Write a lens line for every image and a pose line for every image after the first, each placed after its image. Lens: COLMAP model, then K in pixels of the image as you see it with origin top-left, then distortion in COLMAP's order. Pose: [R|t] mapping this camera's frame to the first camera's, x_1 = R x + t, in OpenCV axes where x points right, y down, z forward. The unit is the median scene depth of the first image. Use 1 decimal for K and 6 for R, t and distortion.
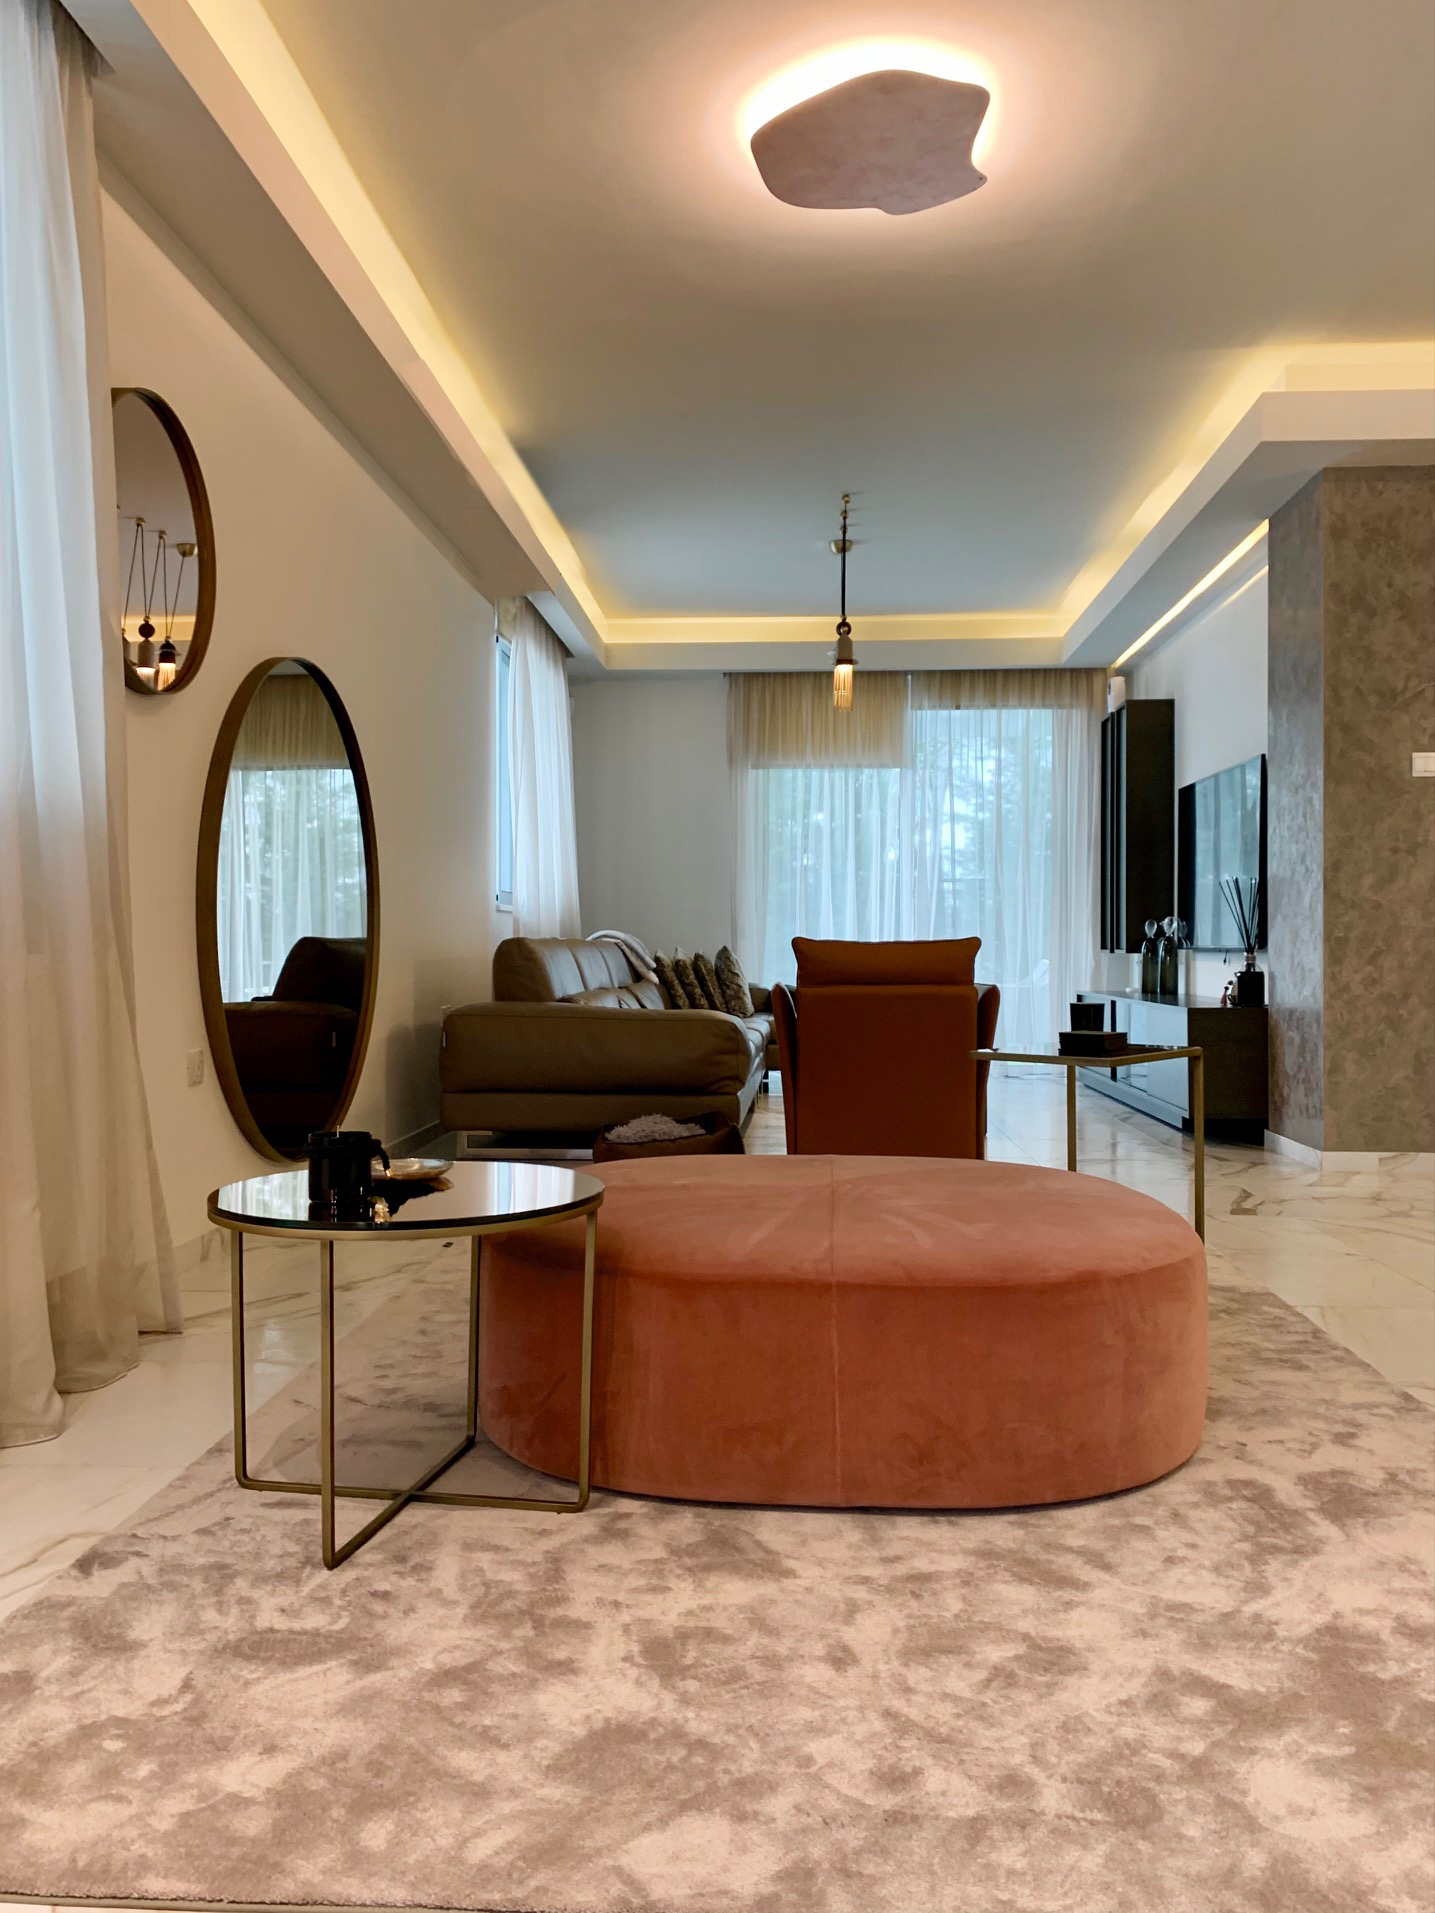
lens RADIAL K [[1448.2, 0, 529.4], [0, 1448.2, 1035.5], [0, 0, 1]] dist [0.072440, -0.075455]
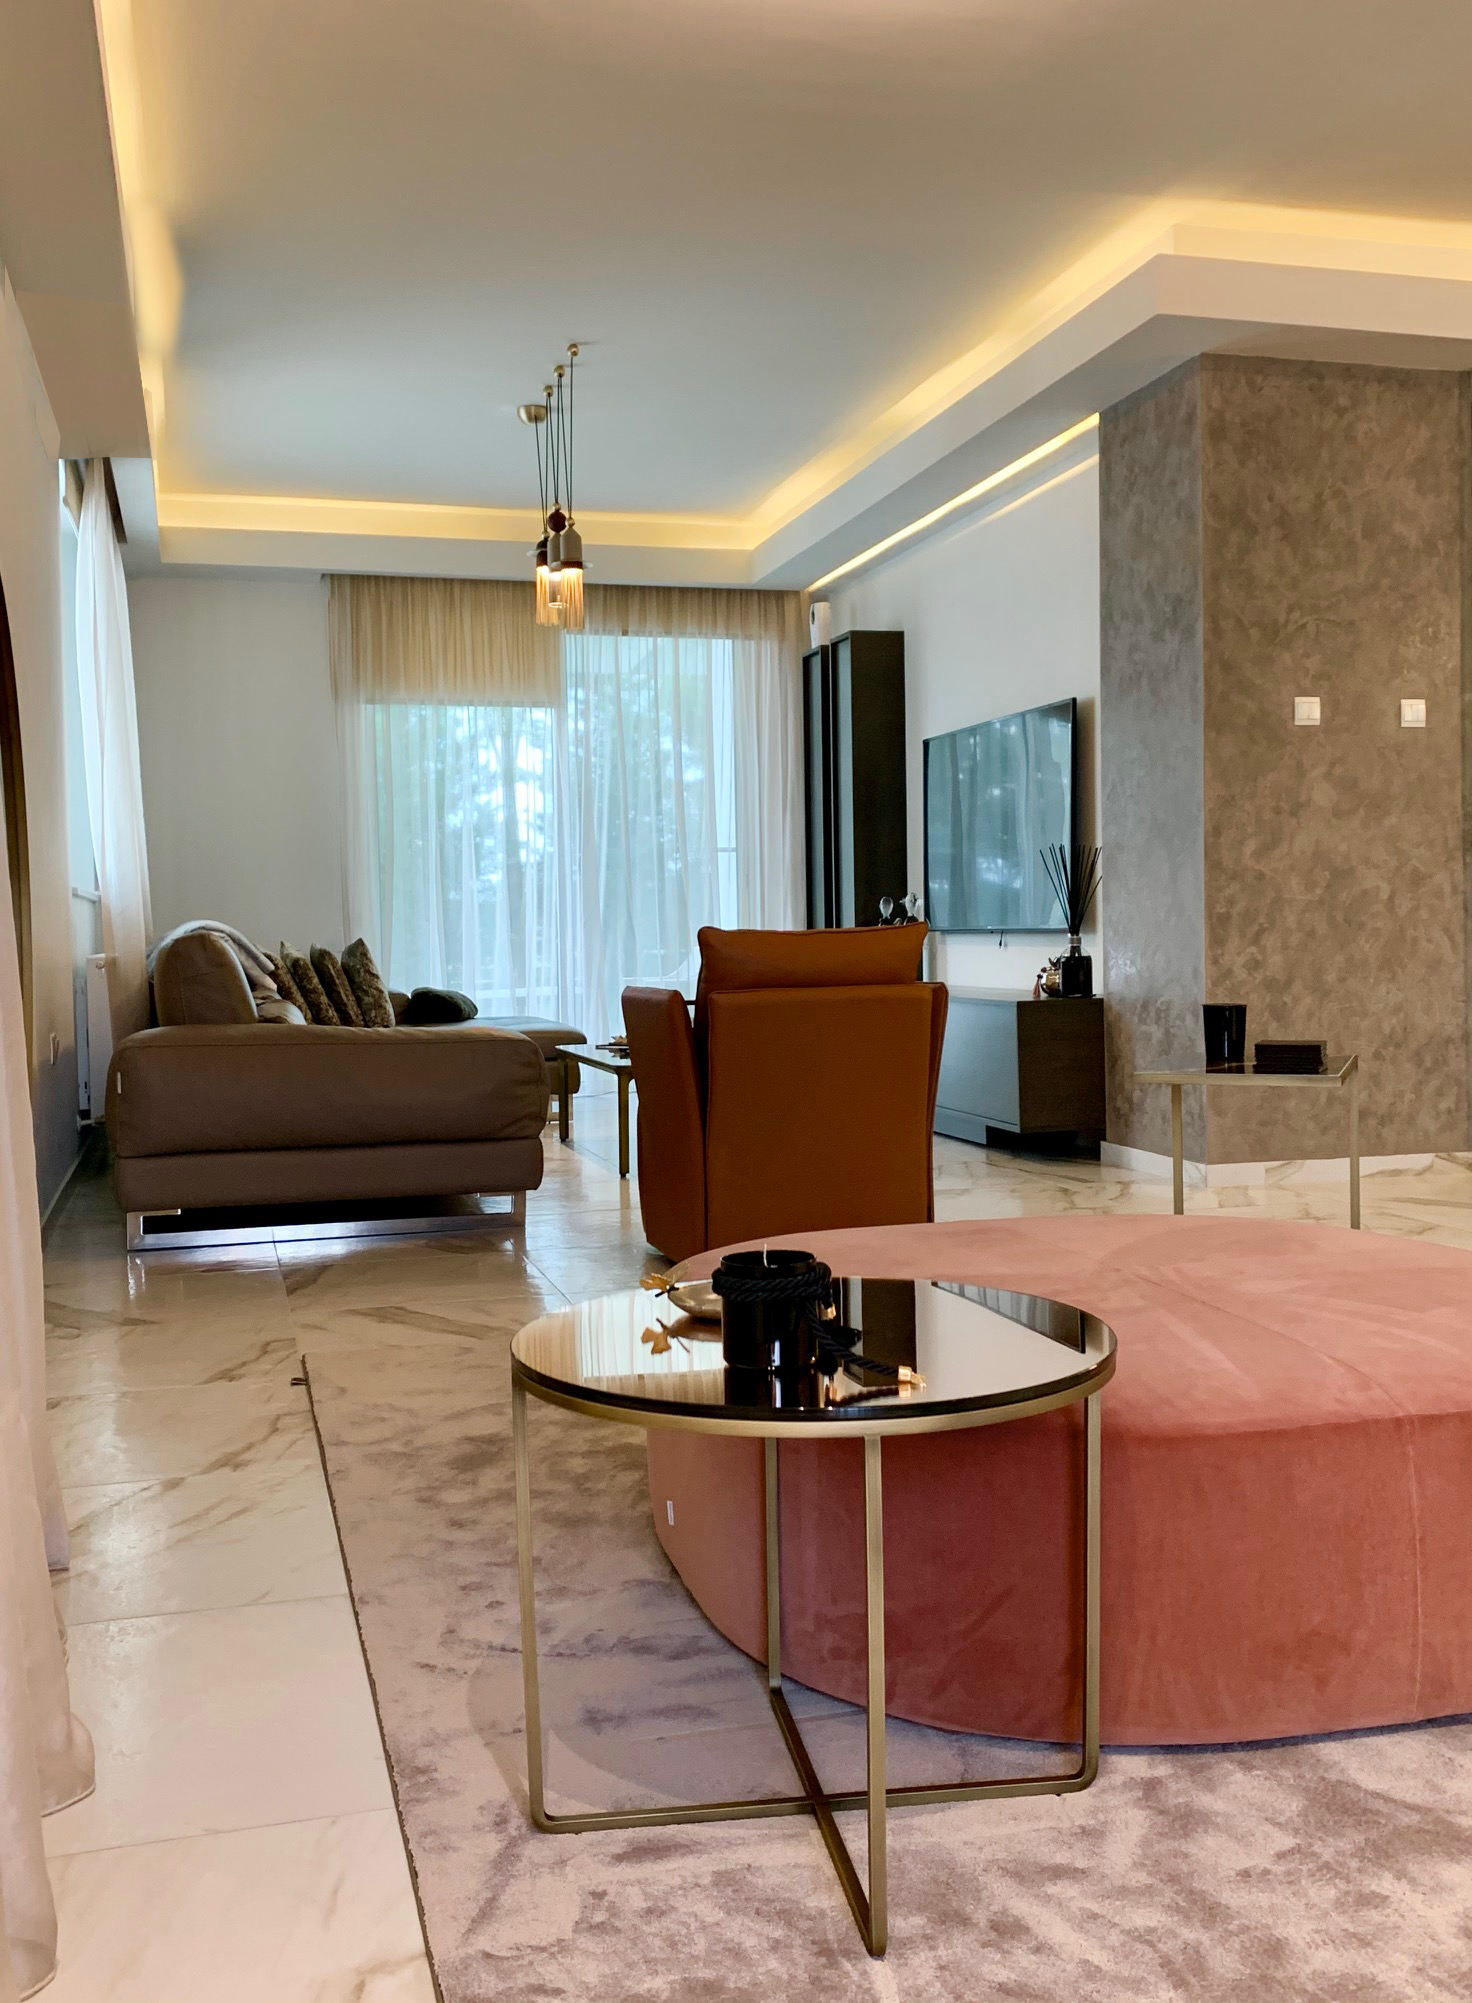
lens RADIAL K [[1879.6, 0, 694.2], [0, 1879.6, 1088.1], [0, 0, 1]] dist [0.114038, -0.170992]
pose [[0.945869, -0.048795, 0.320860, -0.098637], [0.042964, 0.998758, 0.025233, -0.006677], [-0.321693, -0.010082, 0.946790, 0.055153]]
